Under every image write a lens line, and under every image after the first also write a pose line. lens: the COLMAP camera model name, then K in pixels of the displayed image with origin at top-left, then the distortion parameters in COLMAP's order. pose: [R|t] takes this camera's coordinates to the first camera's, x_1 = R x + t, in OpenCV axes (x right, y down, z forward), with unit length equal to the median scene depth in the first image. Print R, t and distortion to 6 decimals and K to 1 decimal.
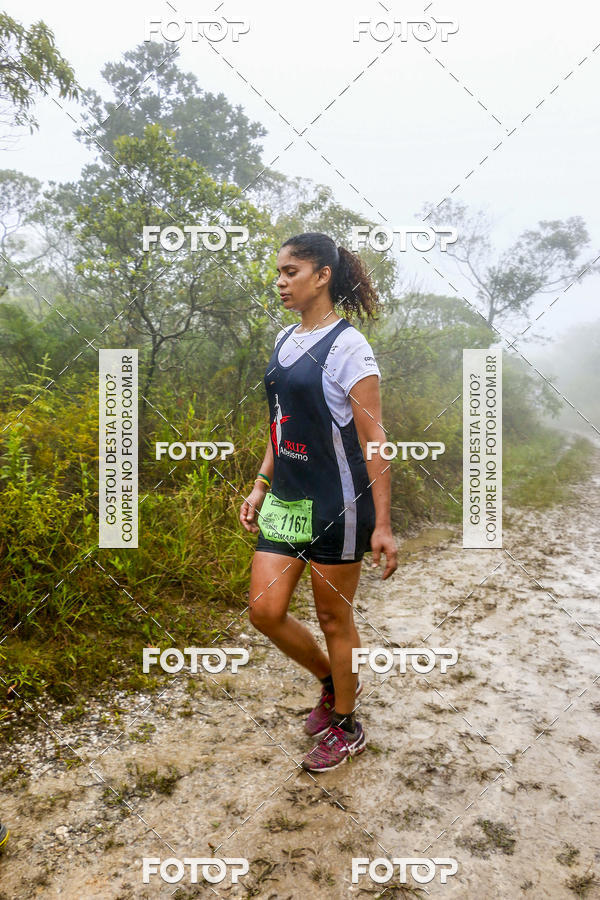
lens RADIAL K [[821.3, 0, 302.3], [0, 821.3, 452.0], [0, 0, 1]] dist [-0.155638, 0.206044]
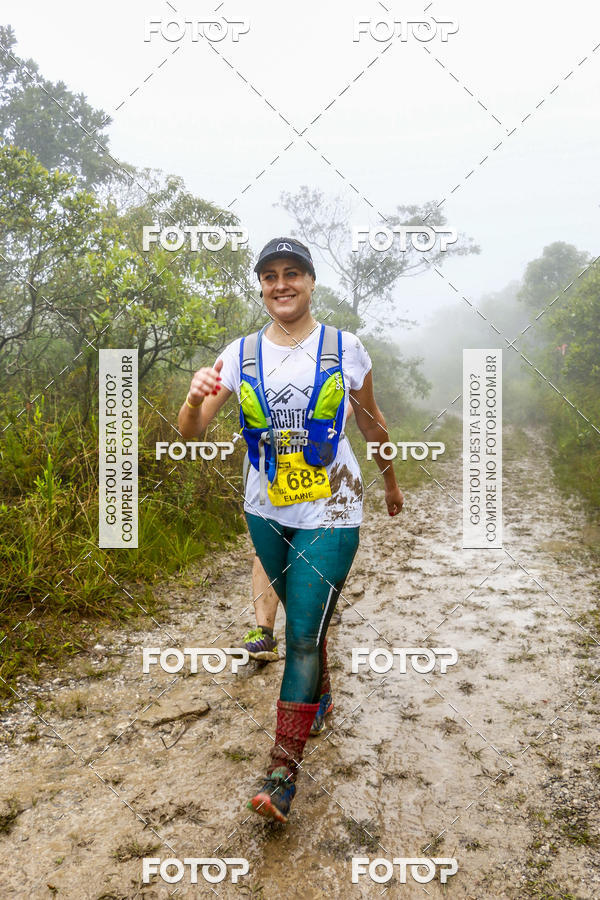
lens RADIAL K [[824.3, 0, 299.8], [0, 824.3, 454.1], [0, 0, 1]] dist [-0.155164, 0.206603]
pose [[0.987311, -0.071293, 0.141896, 0.044645], [0.069983, 0.997447, 0.014207, 0.006833], [-0.142547, -0.004096, 0.989780, 0.041936]]
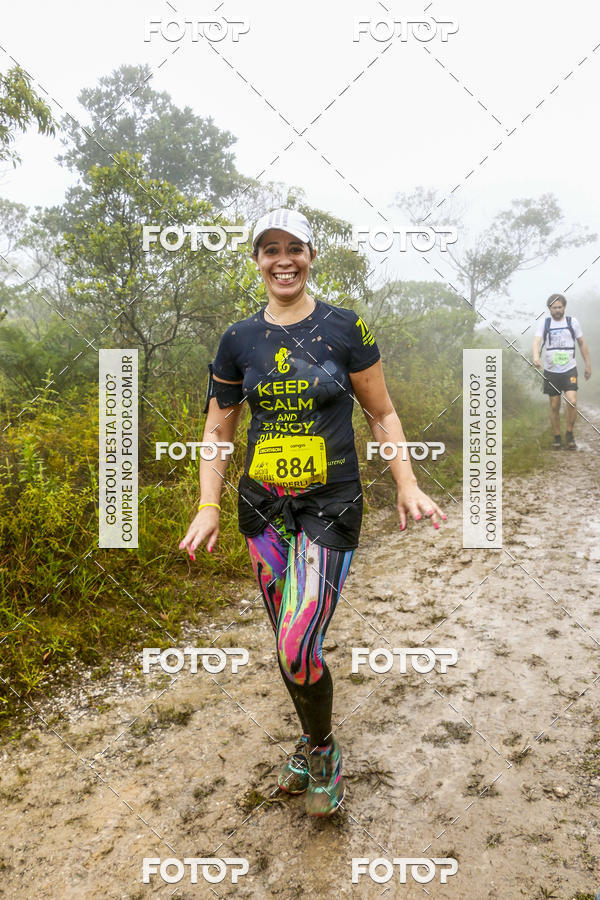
lens RADIAL K [[816.5, 0, 300.0], [0, 816.5, 446.5], [0, 0, 1]] dist [-0.151979, 0.186506]
pose [[0.996255, -0.086122, -0.007637, 0.035639], [0.086116, 0.996285, -0.001060, 0.020221], [0.007700, 0.000398, 0.999970, -0.142025]]
